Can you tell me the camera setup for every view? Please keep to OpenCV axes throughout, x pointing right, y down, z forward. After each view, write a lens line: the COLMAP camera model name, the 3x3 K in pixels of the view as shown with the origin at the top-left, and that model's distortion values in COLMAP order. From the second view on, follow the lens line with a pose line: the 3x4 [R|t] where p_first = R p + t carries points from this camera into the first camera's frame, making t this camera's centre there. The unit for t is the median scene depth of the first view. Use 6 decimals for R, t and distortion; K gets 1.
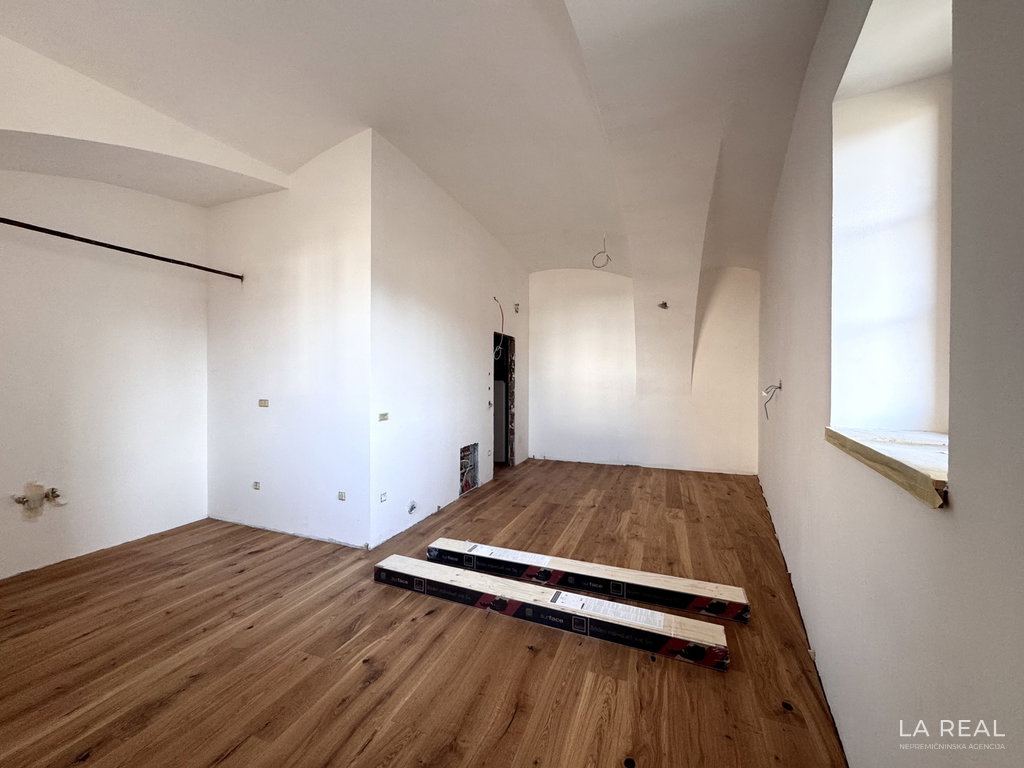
lens RADIAL K [[406.0, 0, 511.0], [0, 406.0, 381.4], [0, 0, 1]] dist [-0.002005, 0.000147]
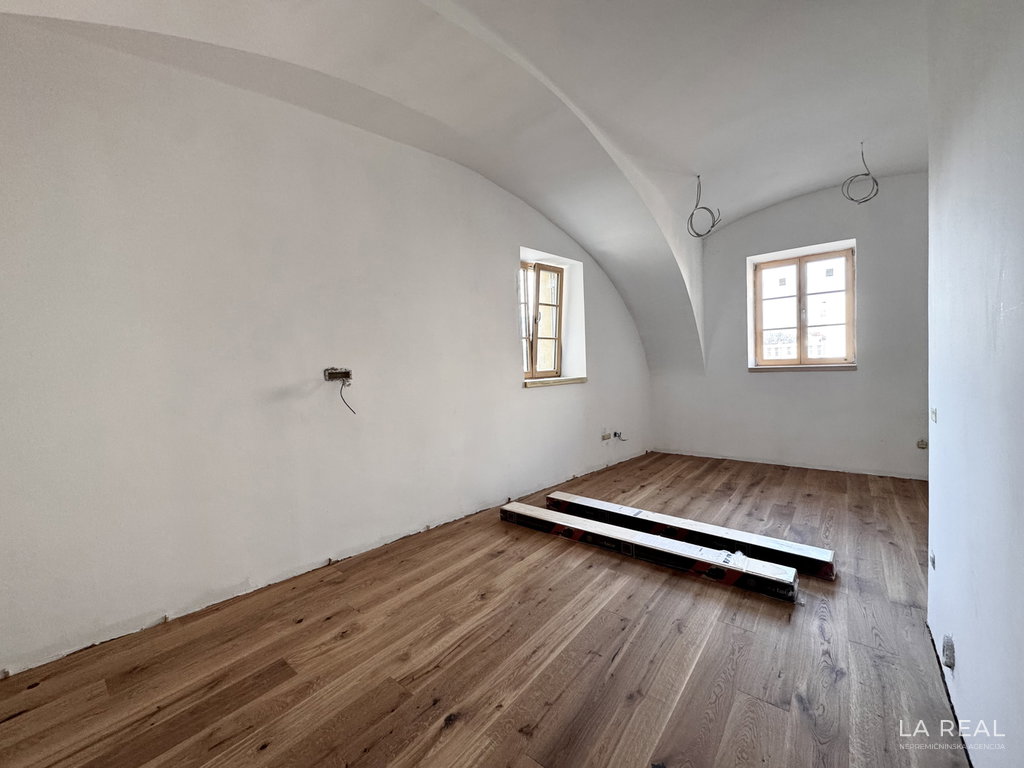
lens RADIAL K [[406.8, 0, 511.1], [0, 406.8, 381.3], [0, 0, 1]] dist [-0.001910, 0.000260]
pose [[-0.946522, 0.016576, 0.322214, 0.050310], [0.033545, 0.998323, 0.047181, -0.002712], [-0.320892, 0.055467, -0.945490, 1.844838]]
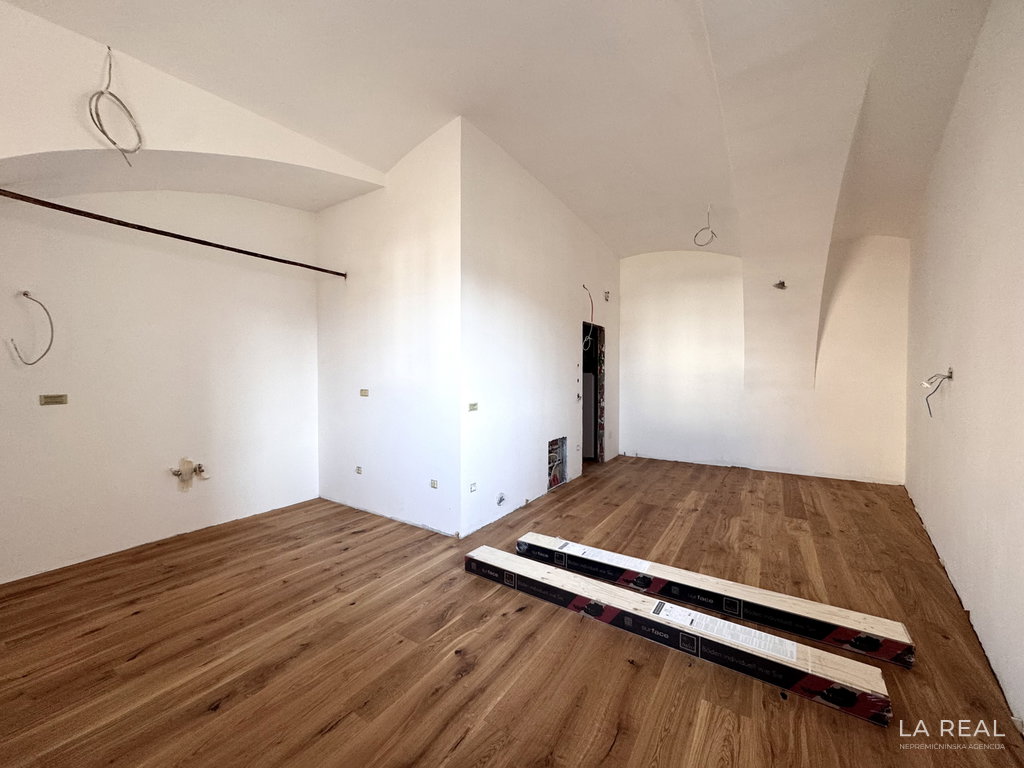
lens RADIAL K [[406.8, 0, 511.1], [0, 406.8, 381.3], [0, 0, 1]] dist [-0.001910, 0.000260]
pose [[0.978739, 0.000648, -0.205107, -0.019191], [0.001574, 0.999942, 0.010670, 0.015137], [0.205102, -0.010766, 0.978681, 0.044550]]
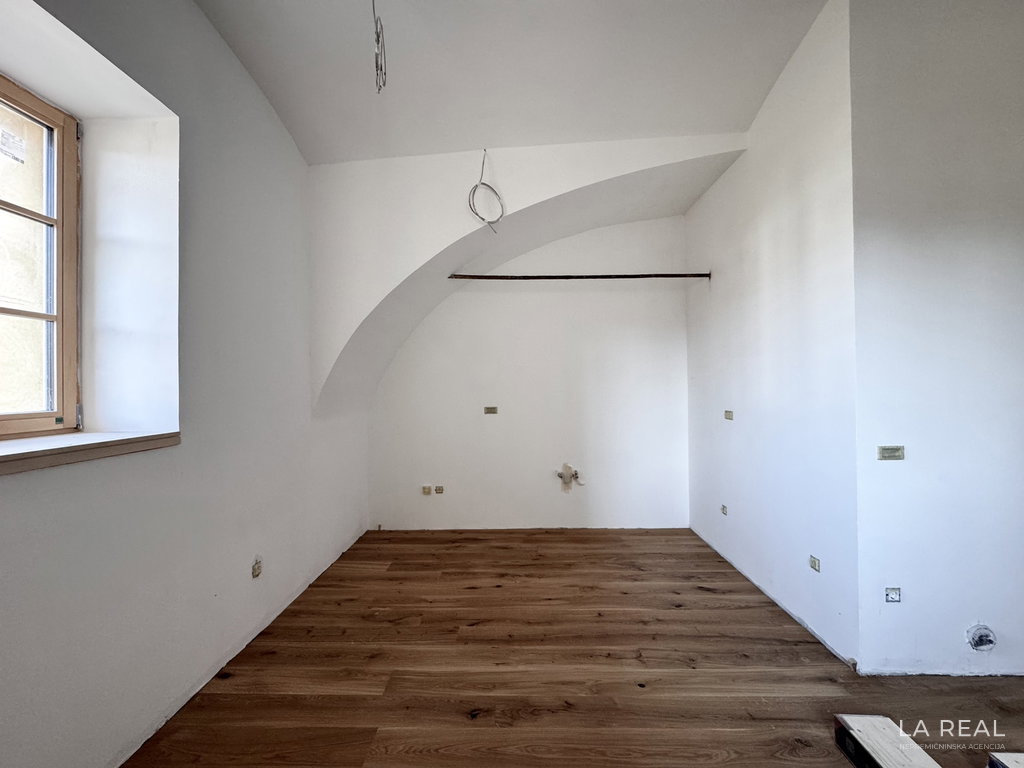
lens RADIAL K [[406.8, 0, 511.1], [0, 406.8, 381.3], [0, 0, 1]] dist [-0.001910, 0.000260]
pose [[0.338699, -0.016058, -0.940758, 0.048140], [0.004895, 0.999871, -0.015305, -0.007911], [0.940882, 0.000578, 0.338734, 0.330774]]
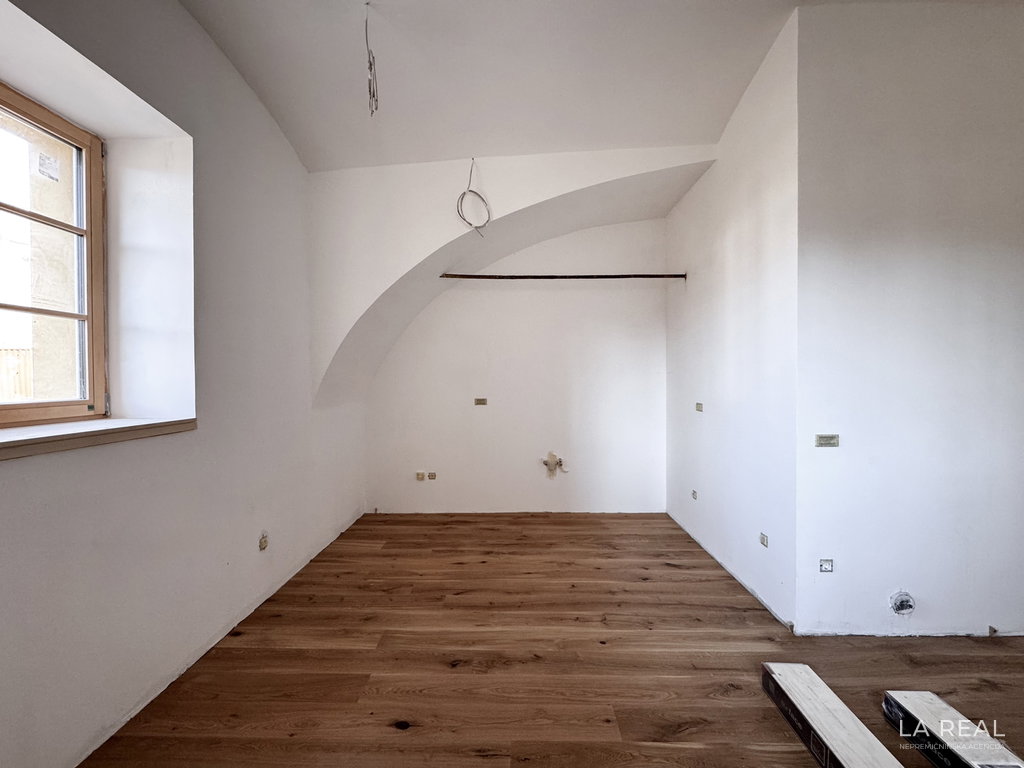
lens RADIAL K [[406.0, 0, 511.0], [0, 406.0, 381.4], [0, 0, 1]] dist [-0.002005, 0.000147]
pose [[0.339565, 0.003415, -0.940576, 0.130546], [-0.000316, 0.999994, 0.003516, -0.009335], [0.940582, -0.000897, 0.339564, 0.338730]]
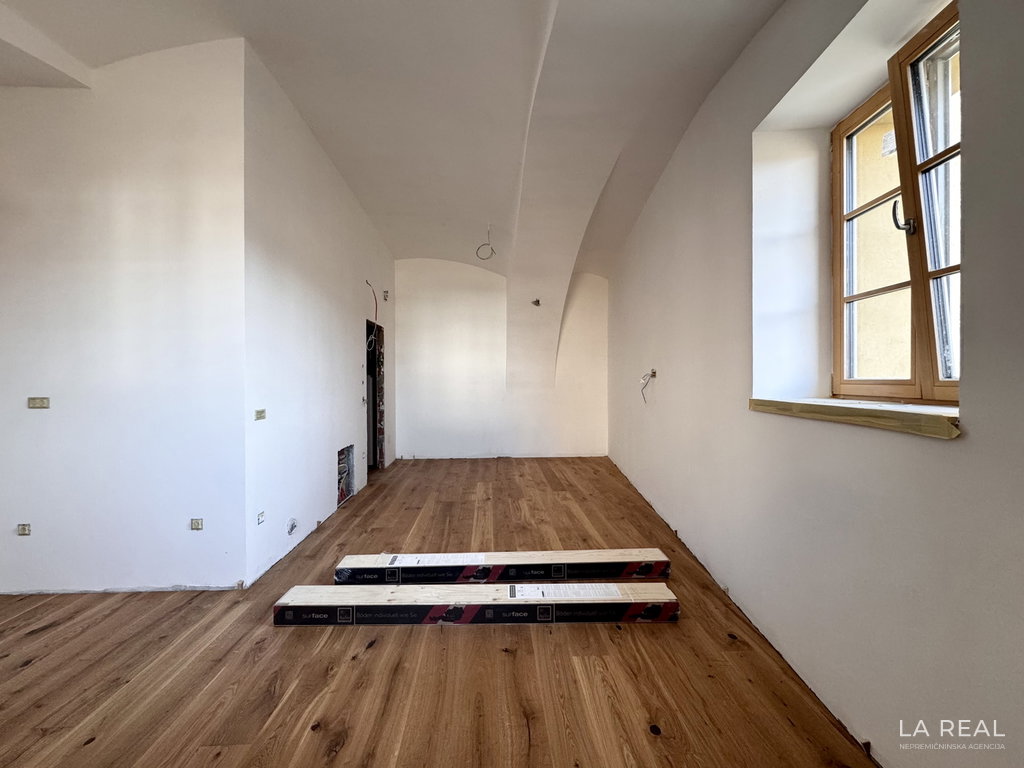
lens RADIAL K [[406.8, 0, 511.1], [0, 406.8, 381.3], [0, 0, 1]] dist [-0.001910, 0.000260]
pose [[0.914159, -0.009119, 0.405253, -0.206397], [0.009712, 0.999953, 0.000592, 0.030215], [-0.405239, 0.003395, 0.914205, 0.099256]]
